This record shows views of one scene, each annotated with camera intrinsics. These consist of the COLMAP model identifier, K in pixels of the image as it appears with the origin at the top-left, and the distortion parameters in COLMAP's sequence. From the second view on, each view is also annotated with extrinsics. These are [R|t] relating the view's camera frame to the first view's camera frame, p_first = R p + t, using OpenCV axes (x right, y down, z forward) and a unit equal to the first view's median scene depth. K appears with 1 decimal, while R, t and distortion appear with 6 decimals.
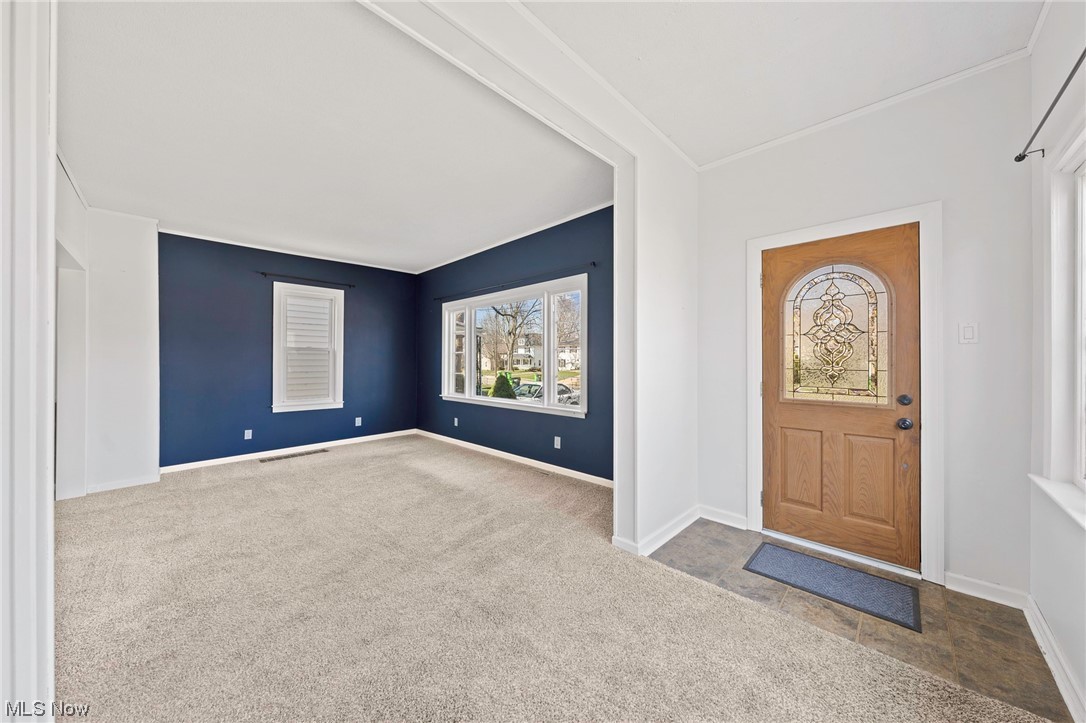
lens RADIAL K [[370.4, 0, 548.1], [0, 370.4, 360.0], [0, 0, 1]] dist [-0.000826, -0.000094]
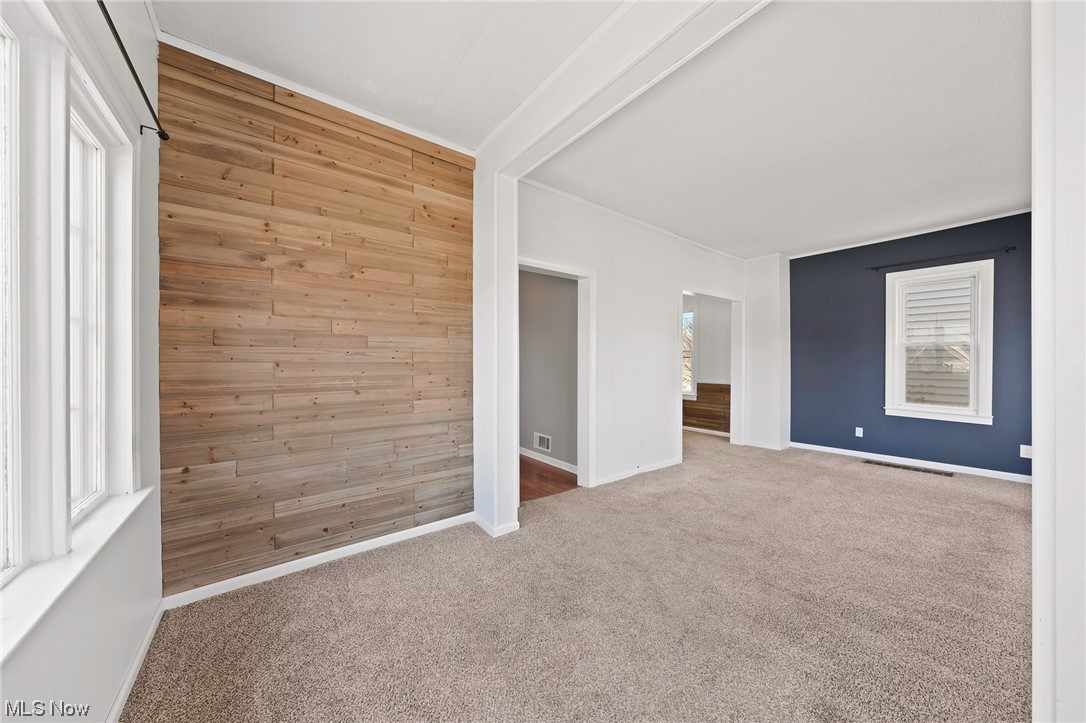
lens RADIAL K [[370.4, 0, 548.1], [0, 370.4, 360.0], [0, 0, 1]] dist [-0.000826, -0.000094]
pose [[-0.141610, 0.001084, -0.989922, 0.344946], [0.002920, 0.999996, 0.000678, 0.001814], [0.989918, -0.002794, -0.141612, 0.337179]]
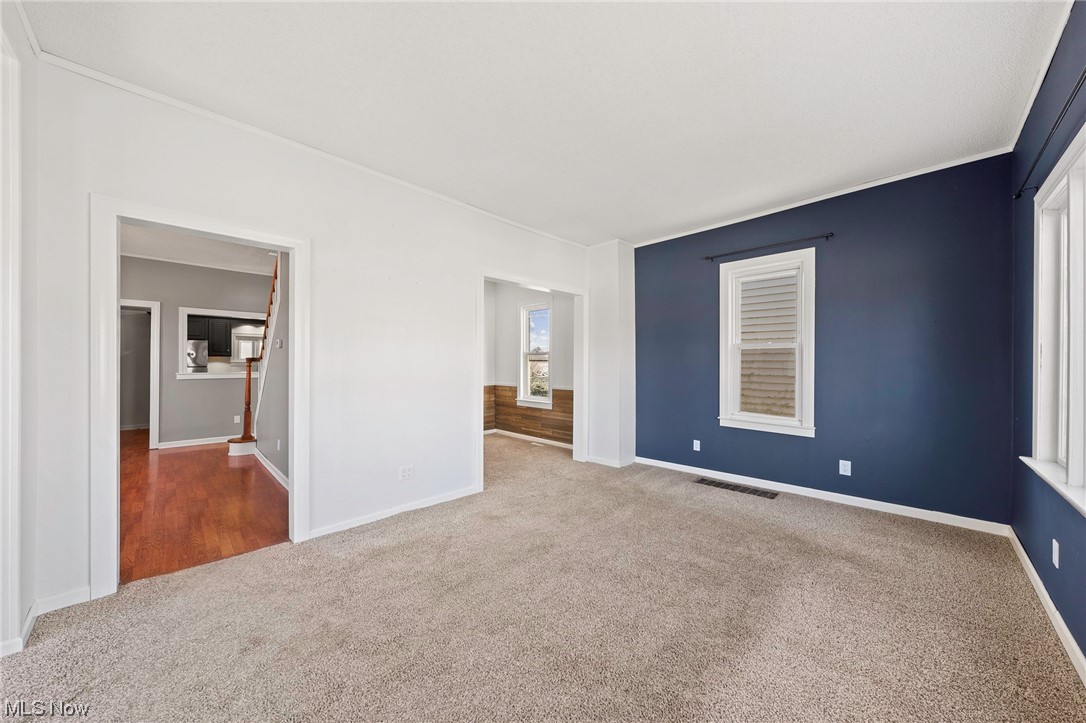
lens RADIAL K [[375.7, 0, 547.4], [0, 375.7, 361.8], [0, 0, 1]] dist [-0.001505, -0.000137]
pose [[-0.013561, 0.000826, -0.999908, 0.101737], [0.003572, 0.999993, 0.000777, -0.000288], [0.999902, -0.003561, -0.013564, 0.730554]]
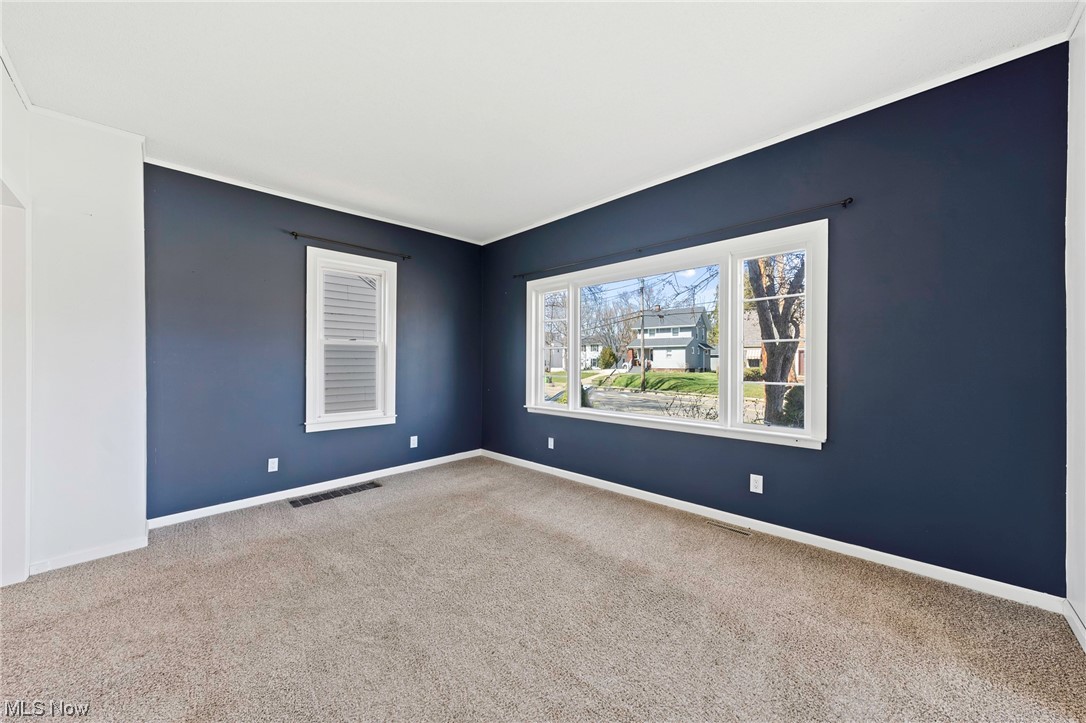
lens RADIAL K [[389.0, 0, 548.1], [0, 389.0, 361.7], [0, 0, 1]] dist [-0.000911, 0.000028]
pose [[0.999999, 0.000941, 0.000697, -0.327633], [-0.000944, 0.999991, 0.004058, 0.004507], [-0.000693, -0.004058, 0.999992, 0.300638]]
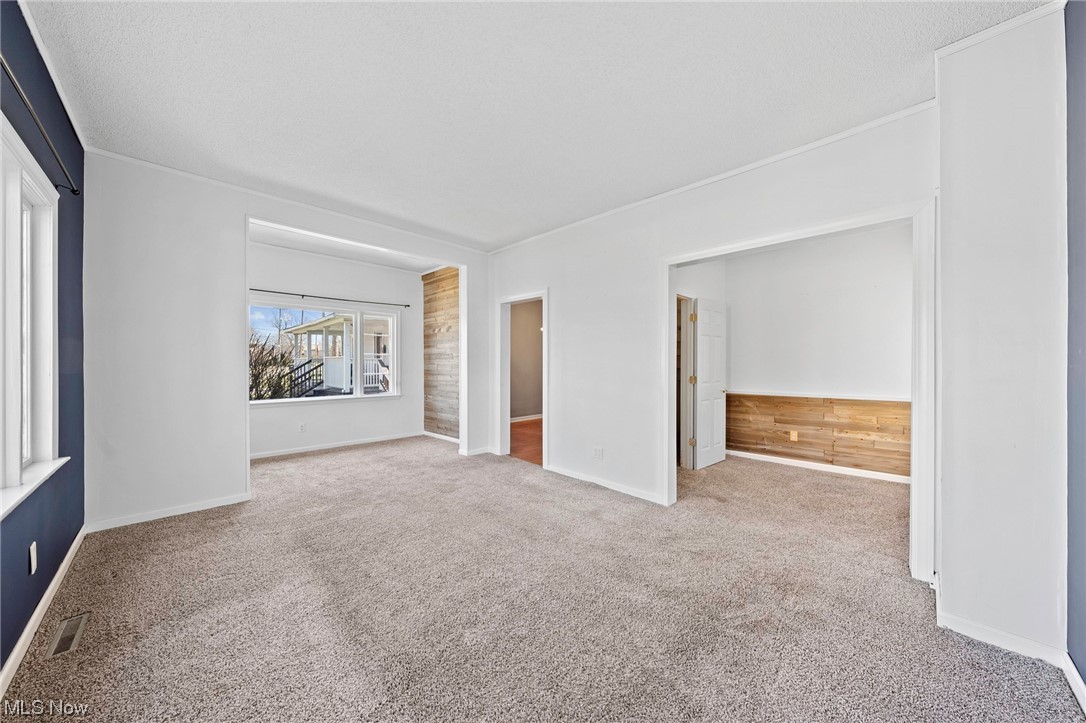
lens RADIAL K [[373.1, 0, 547.4], [0, 373.1, 364.4], [0, 0, 1]] dist [-0.001169, -0.000043]
pose [[-0.999887, 0.001263, 0.014978, -0.531627], [0.001234, 0.999997, -0.001906, 0.006391], [-0.014980, -0.001887, -0.999886, 1.347913]]
